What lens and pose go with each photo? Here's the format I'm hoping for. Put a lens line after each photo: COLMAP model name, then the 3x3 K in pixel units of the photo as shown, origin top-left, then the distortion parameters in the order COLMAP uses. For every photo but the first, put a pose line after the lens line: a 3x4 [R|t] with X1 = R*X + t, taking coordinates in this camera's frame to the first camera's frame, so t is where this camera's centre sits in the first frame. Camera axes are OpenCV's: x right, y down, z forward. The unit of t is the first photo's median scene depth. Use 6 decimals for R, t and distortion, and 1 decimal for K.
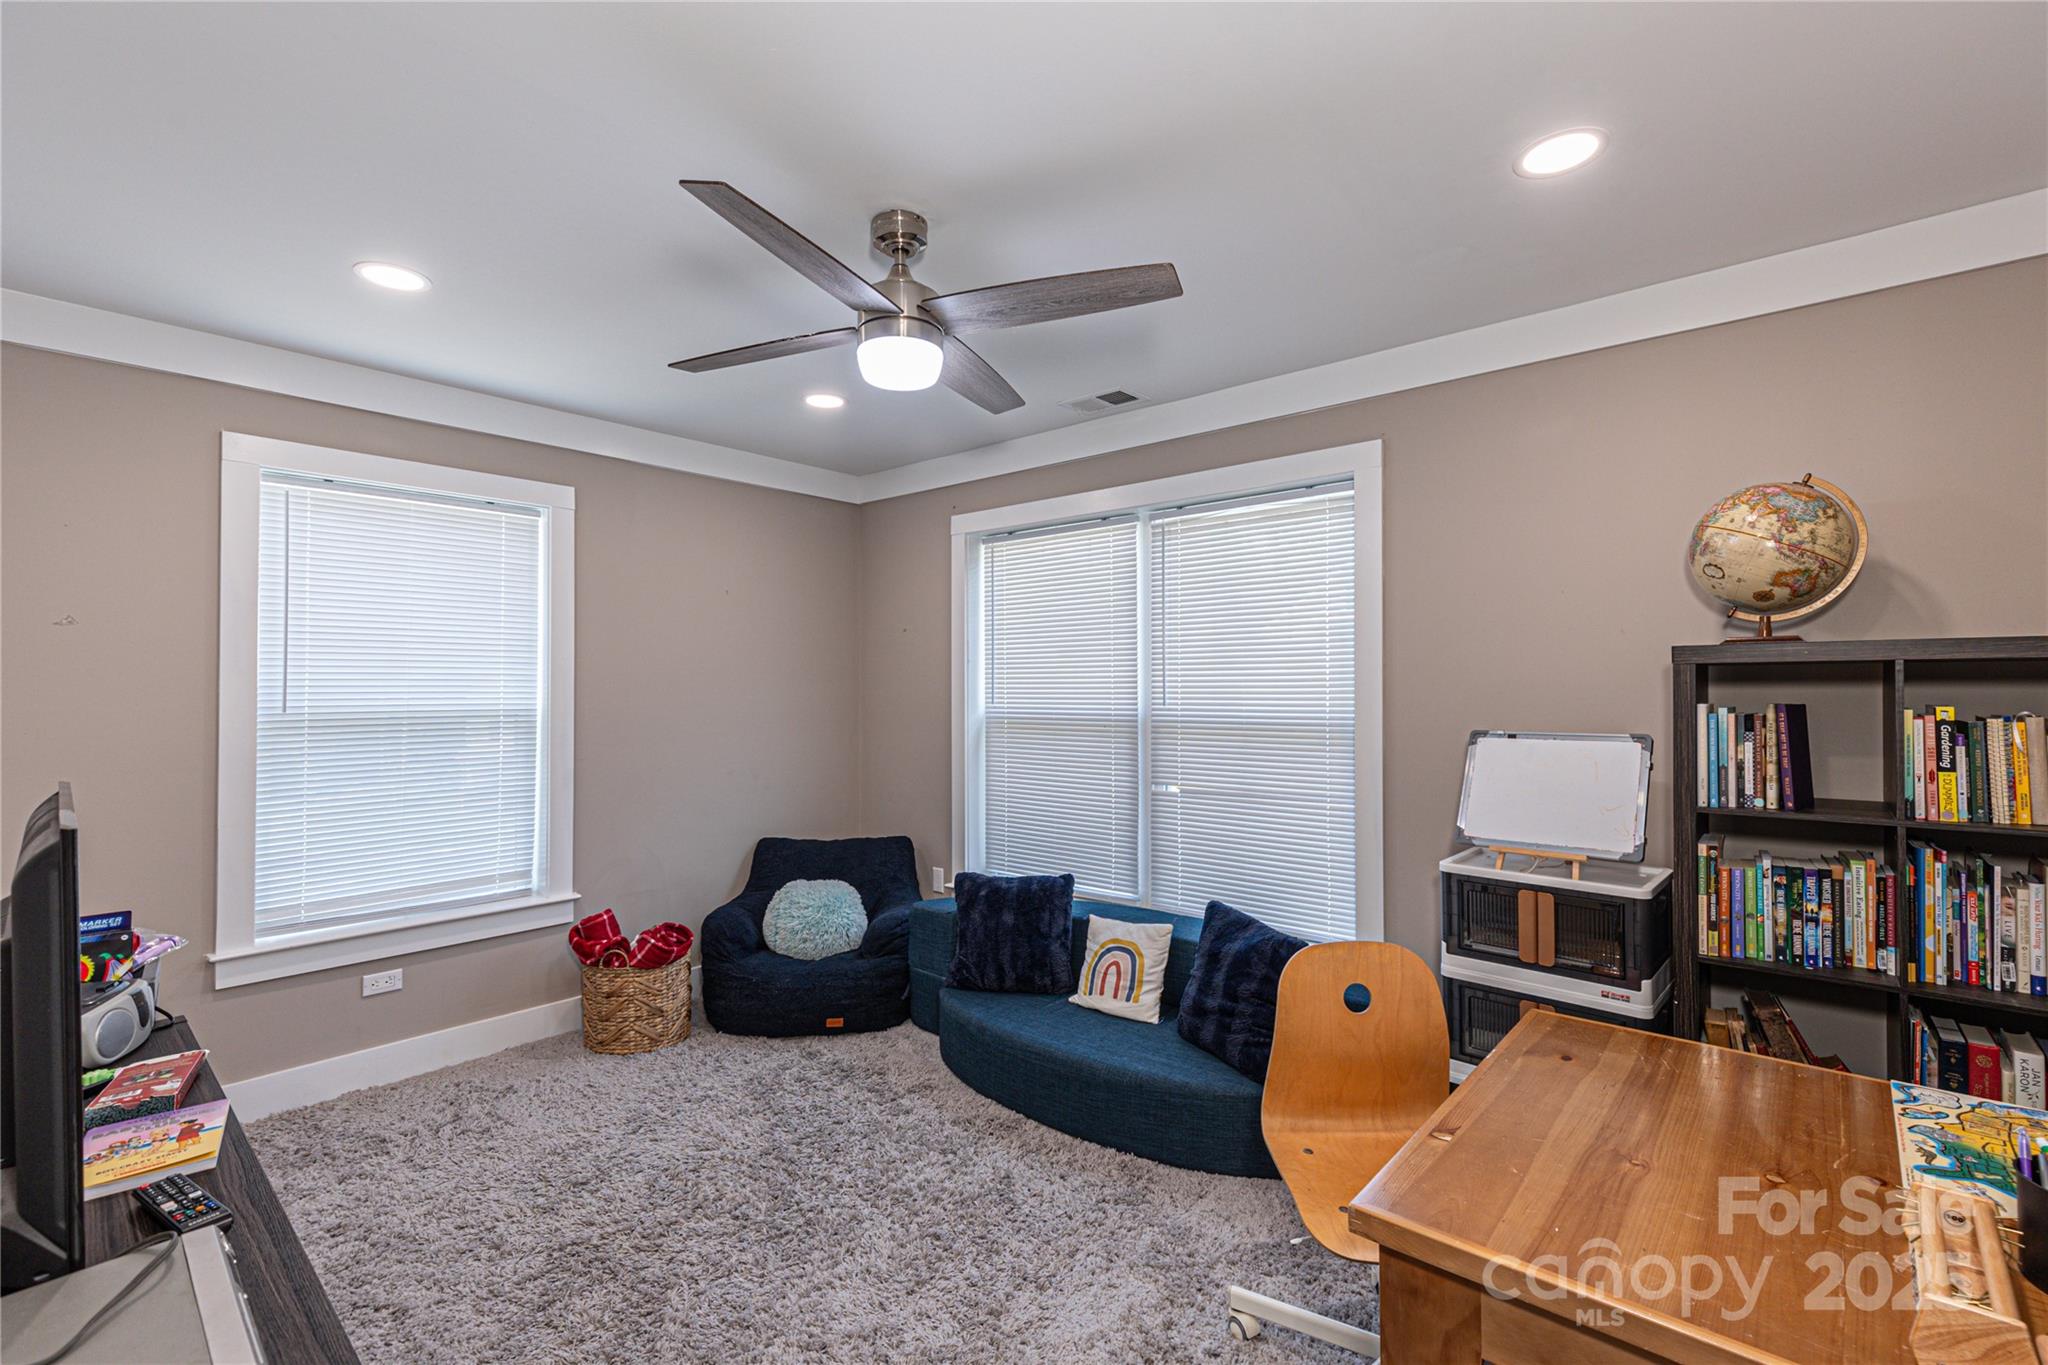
lens RADIAL K [[919.6, 0, 1019.1], [0, 919.6, 677.9], [0, 0, 1]] dist [0.000399, 0.000623]
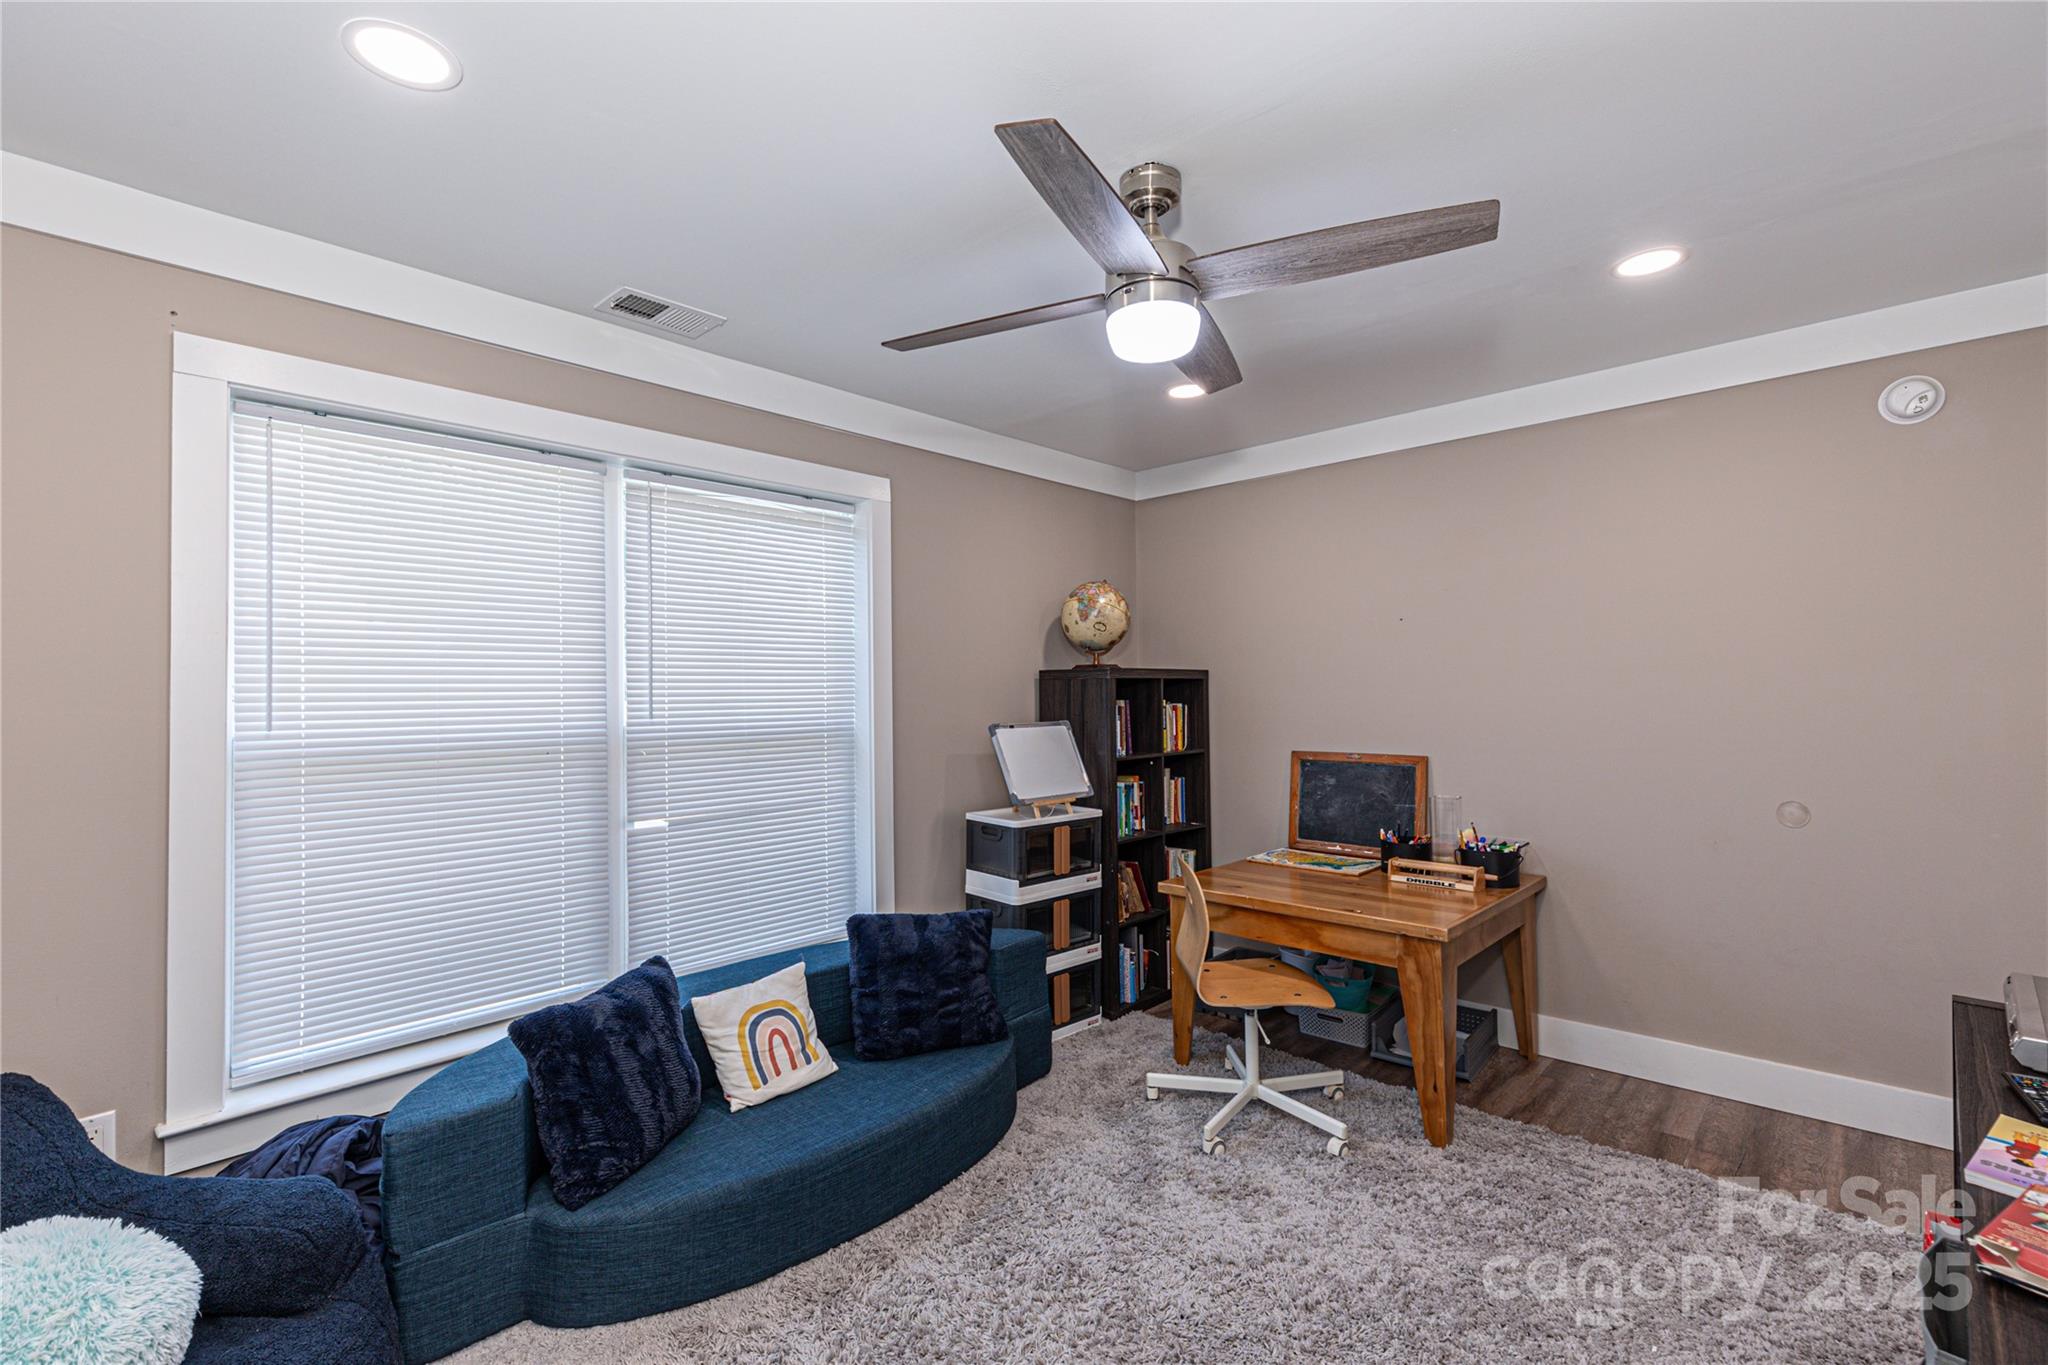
lens RADIAL K [[919.6, 0, 1019.7], [0, 919.6, 683.8], [0, 0, 1]] dist [0.000399, 0.000623]
pose [[0.024831, 0.007601, 0.999663, -0.723784], [-0.002749, 0.999968, -0.007535, 0.005510], [-0.999688, -0.002561, 0.024851, 0.774955]]
